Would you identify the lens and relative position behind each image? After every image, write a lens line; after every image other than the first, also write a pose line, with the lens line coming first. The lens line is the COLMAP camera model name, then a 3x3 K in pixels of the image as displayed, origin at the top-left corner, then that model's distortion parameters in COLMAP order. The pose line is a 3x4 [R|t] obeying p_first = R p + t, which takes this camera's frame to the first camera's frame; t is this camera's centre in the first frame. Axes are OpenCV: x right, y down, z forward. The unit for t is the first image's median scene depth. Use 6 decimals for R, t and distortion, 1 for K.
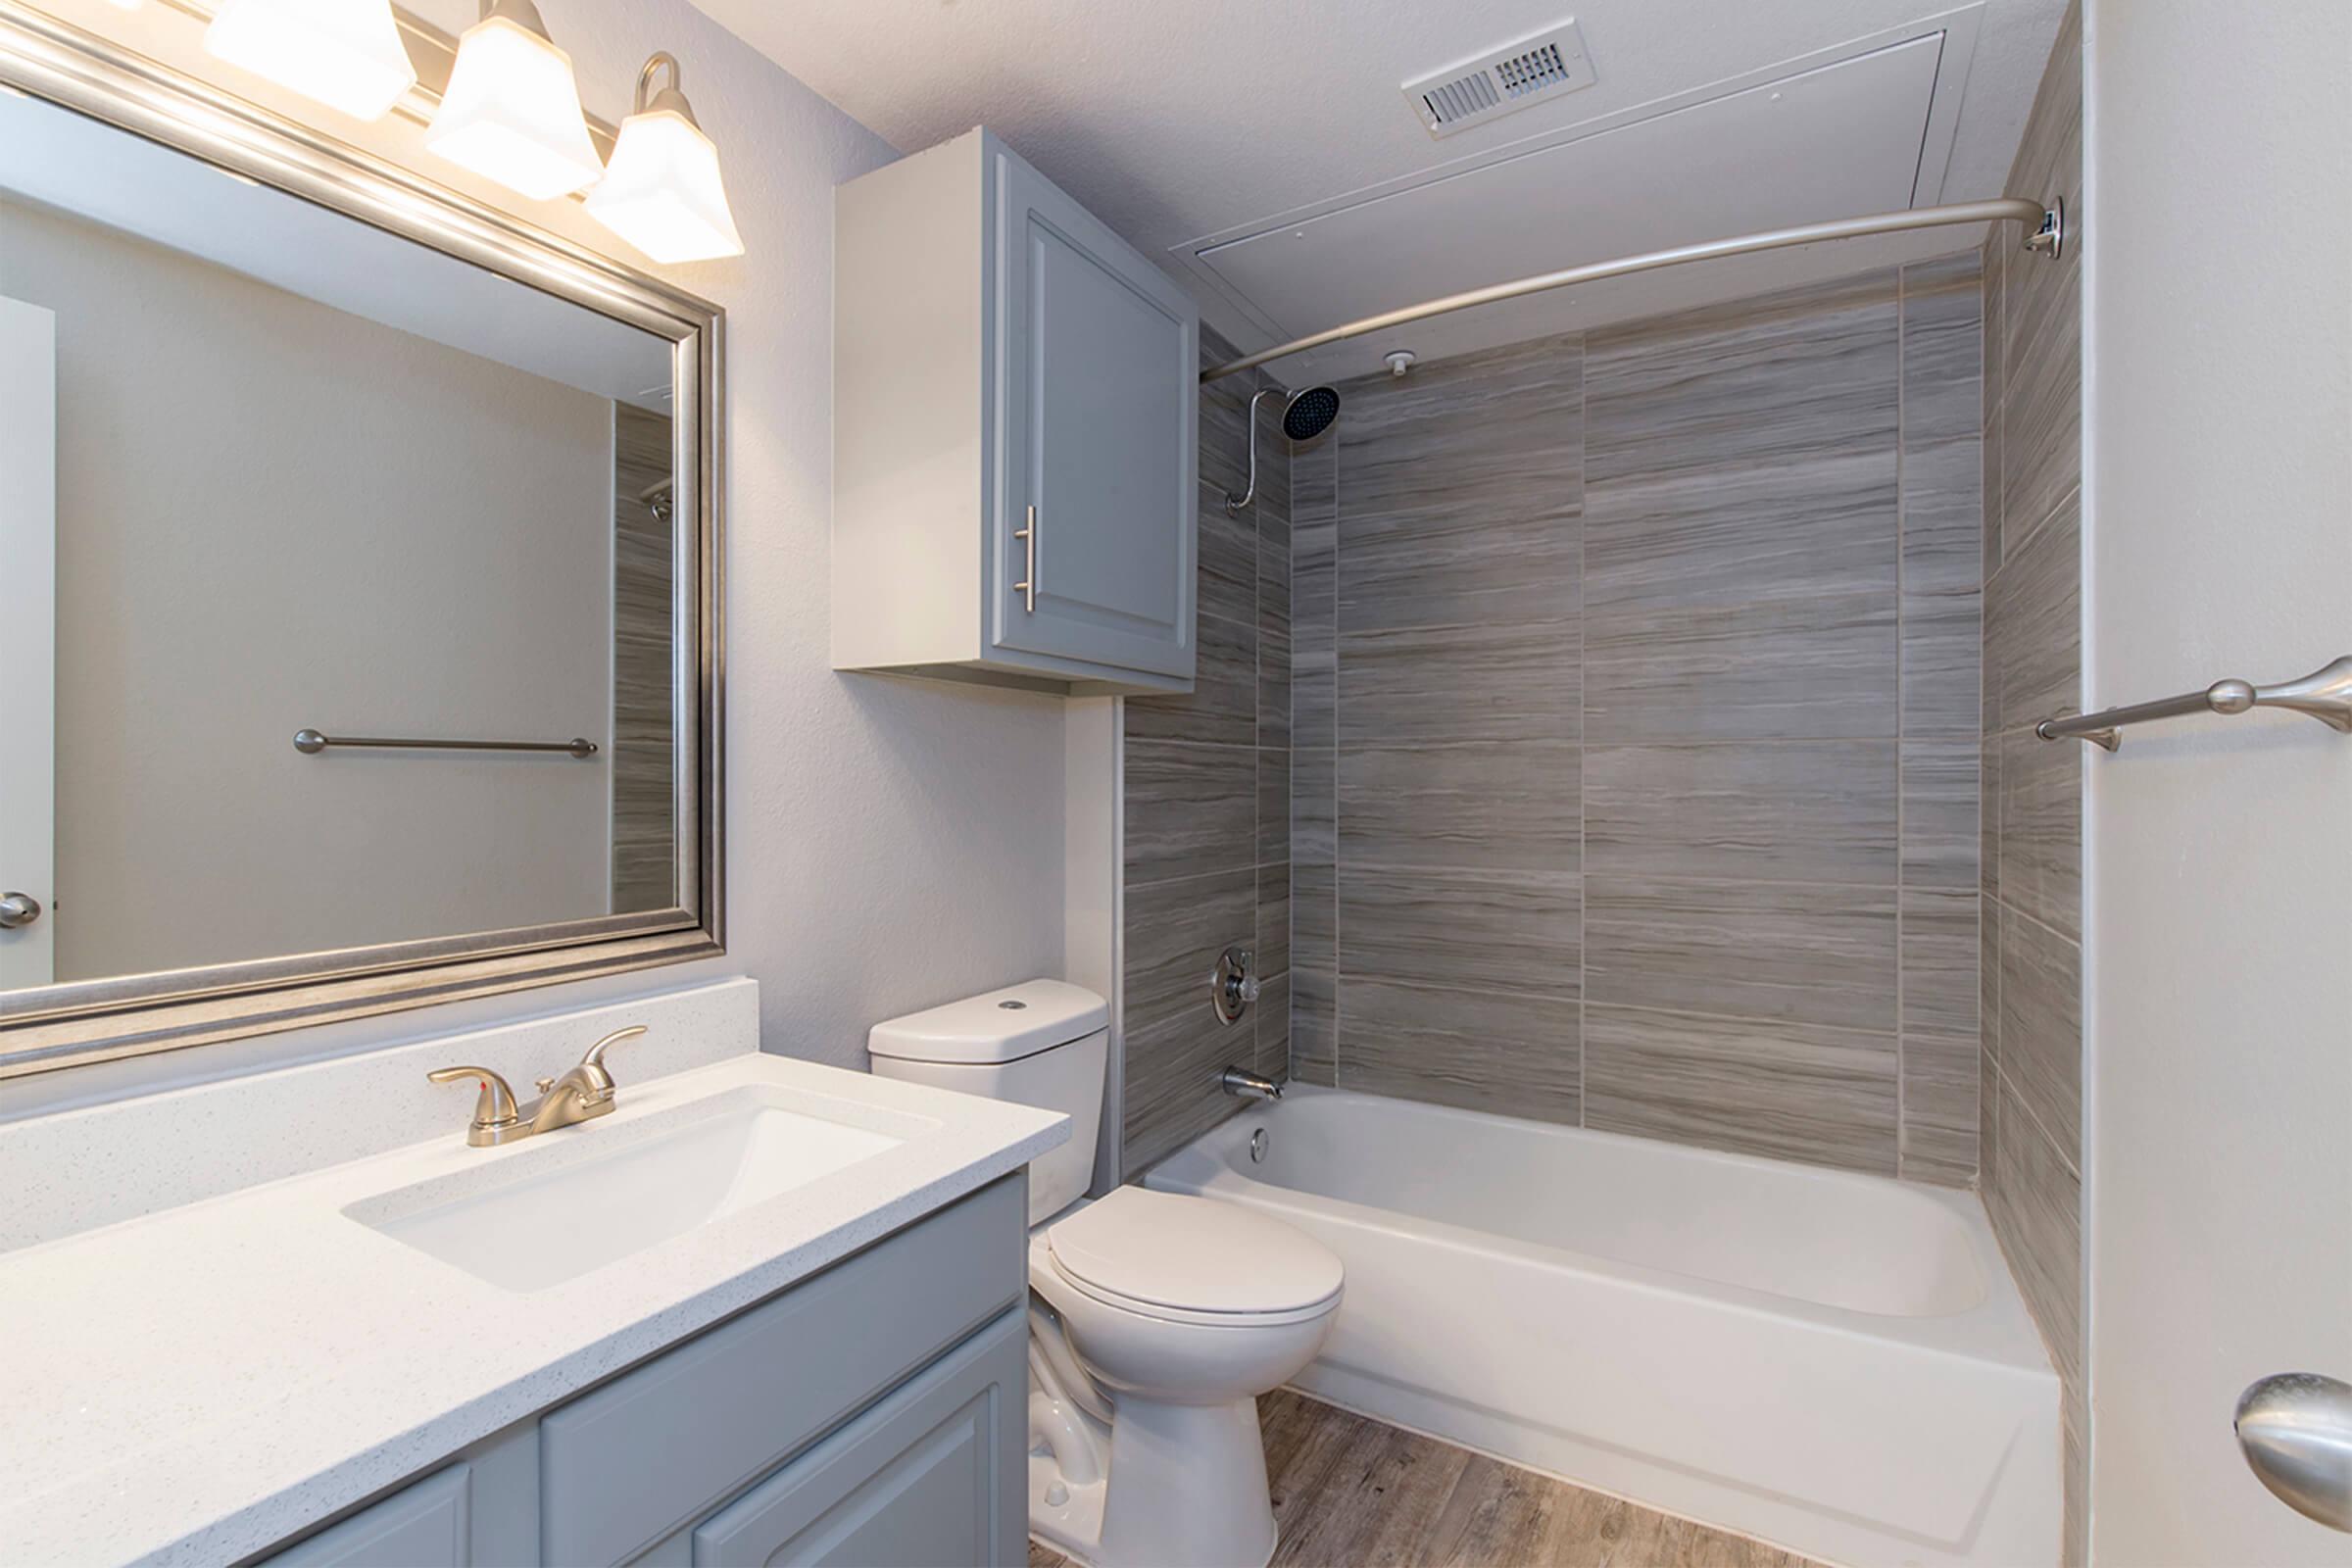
lens RADIAL K [[1072.9, 0, 1170.8], [0, 1072.9, 781.1], [0, 0, 1]] dist [-0.004048, -0.000448]
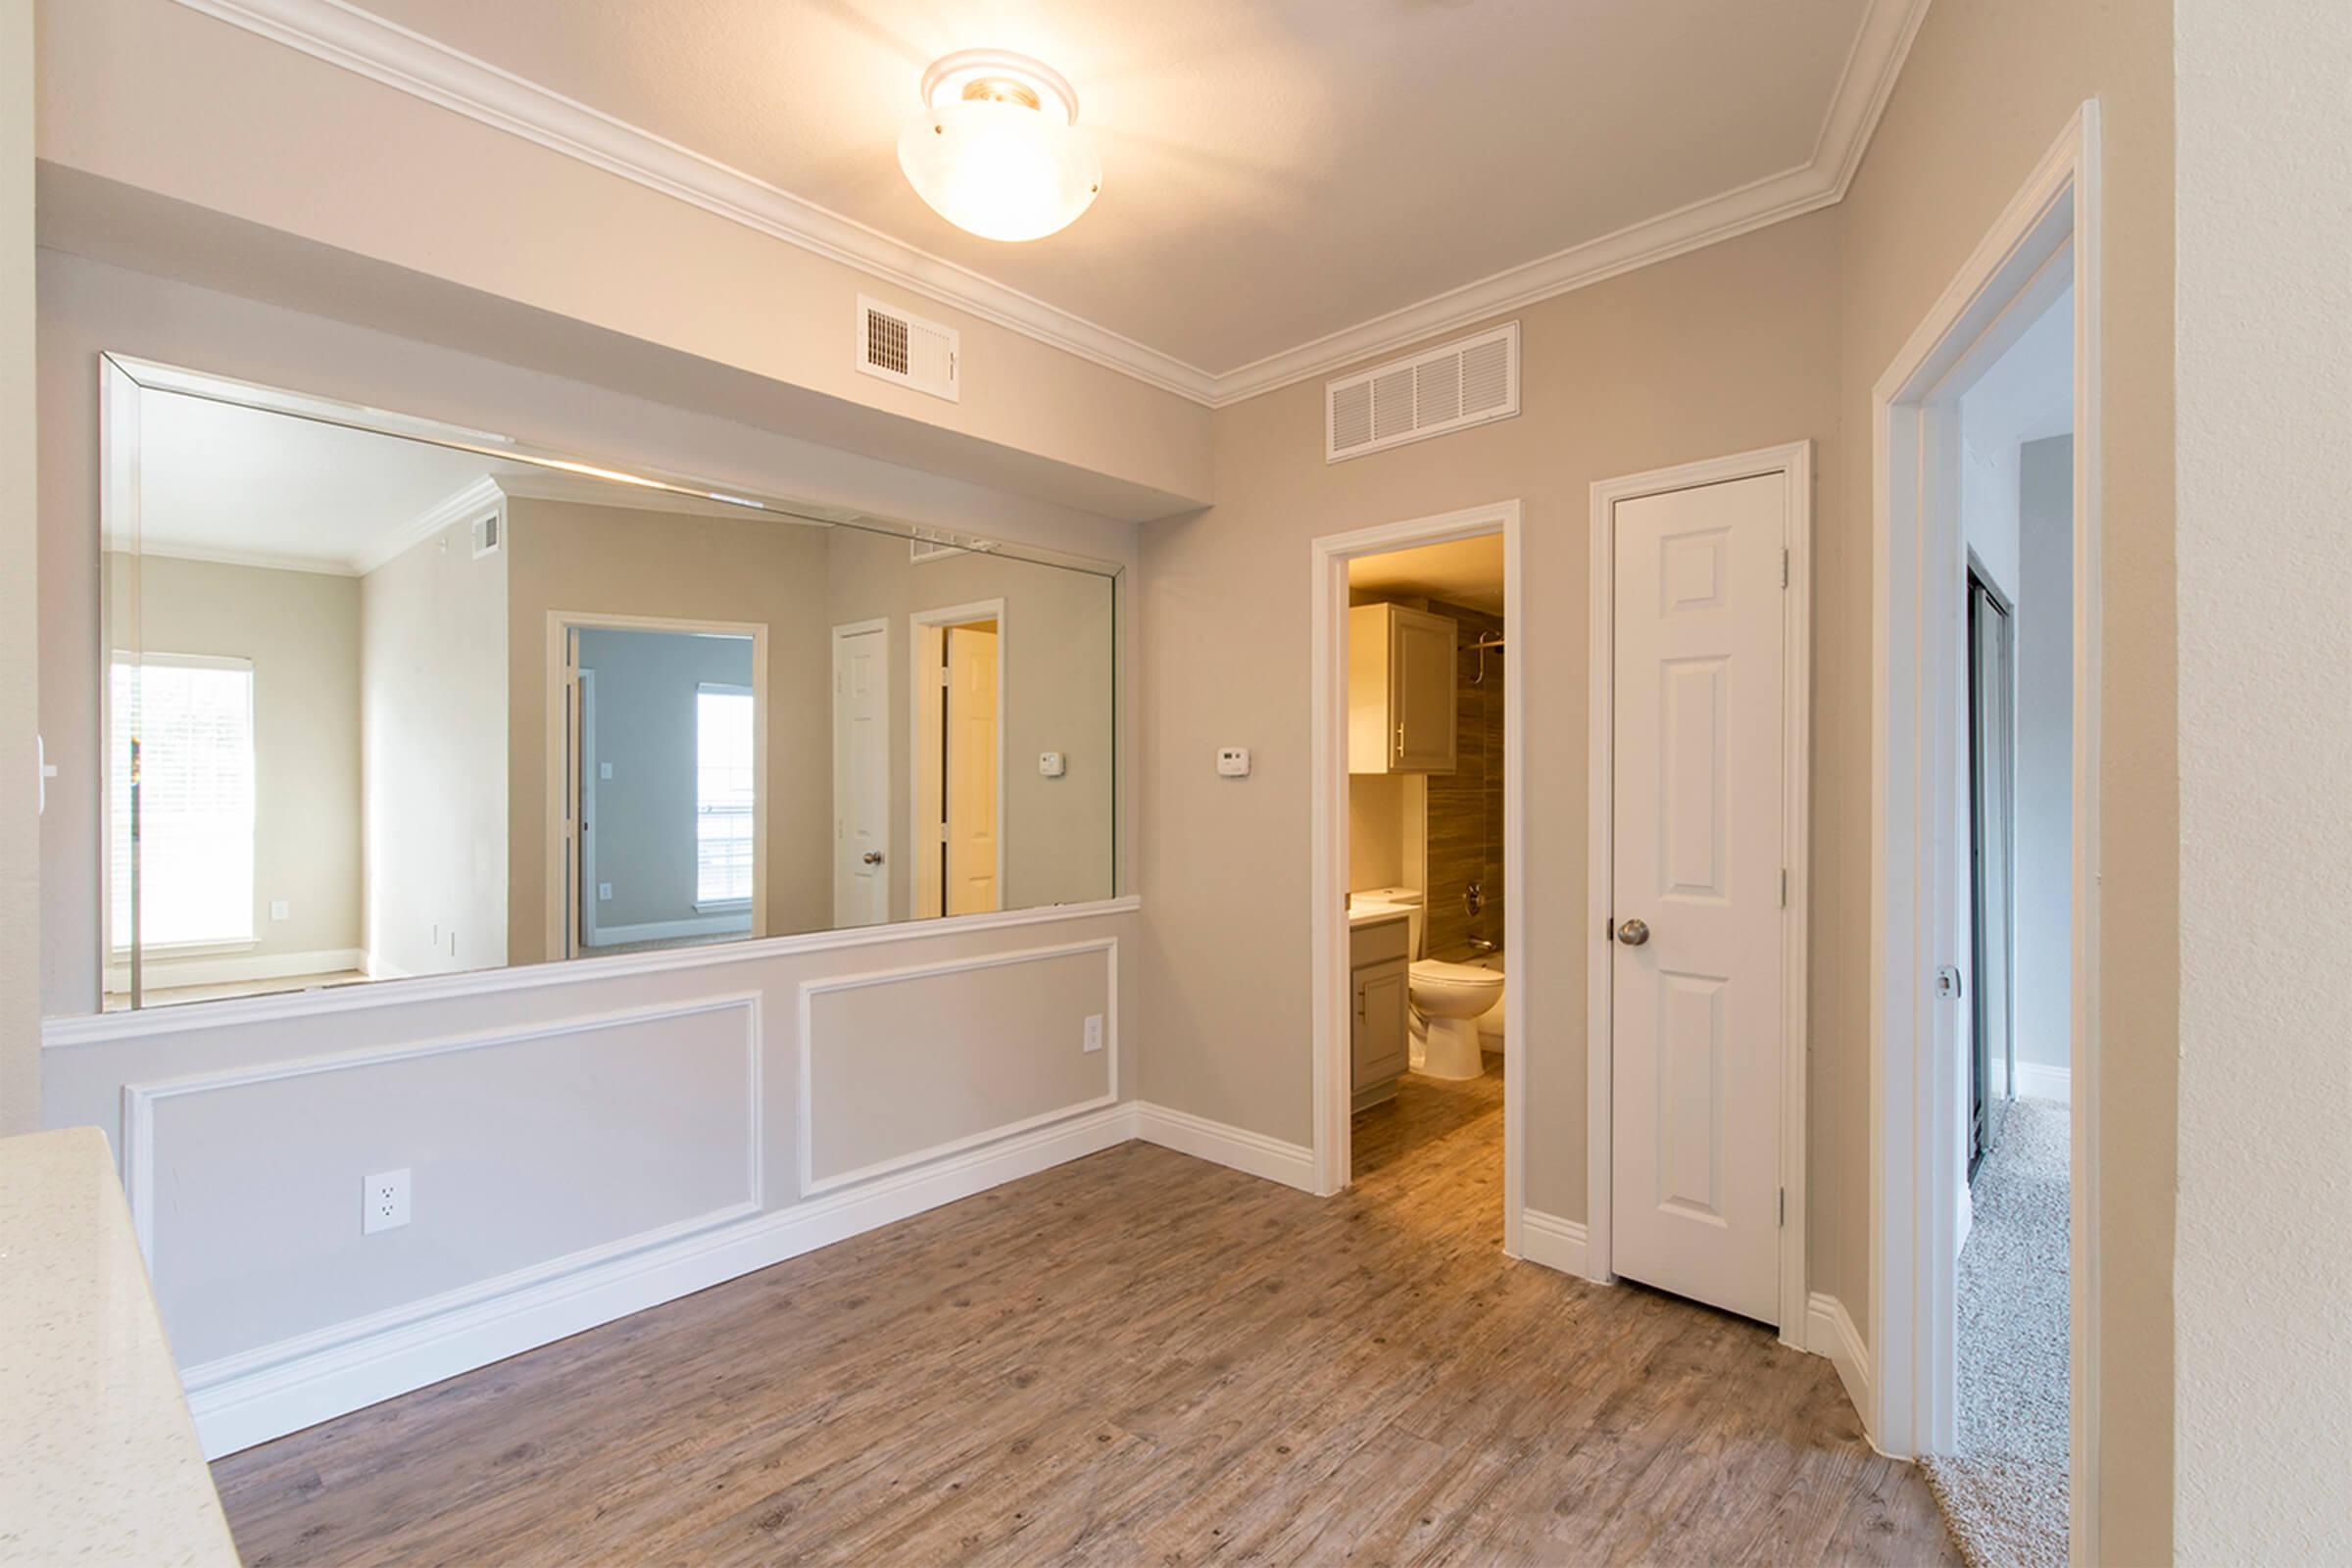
lens RADIAL K [[1072.9, 0, 1187.6], [0, 1072.9, 782.2], [0, 0, 1]] dist [-0.004048, -0.000448]
pose [[0.977057, -0.001563, -0.212973, -0.055331], [0.000939, 0.999995, -0.003033, -0.053789], [0.212976, 0.002763, 0.977053, -1.534602]]
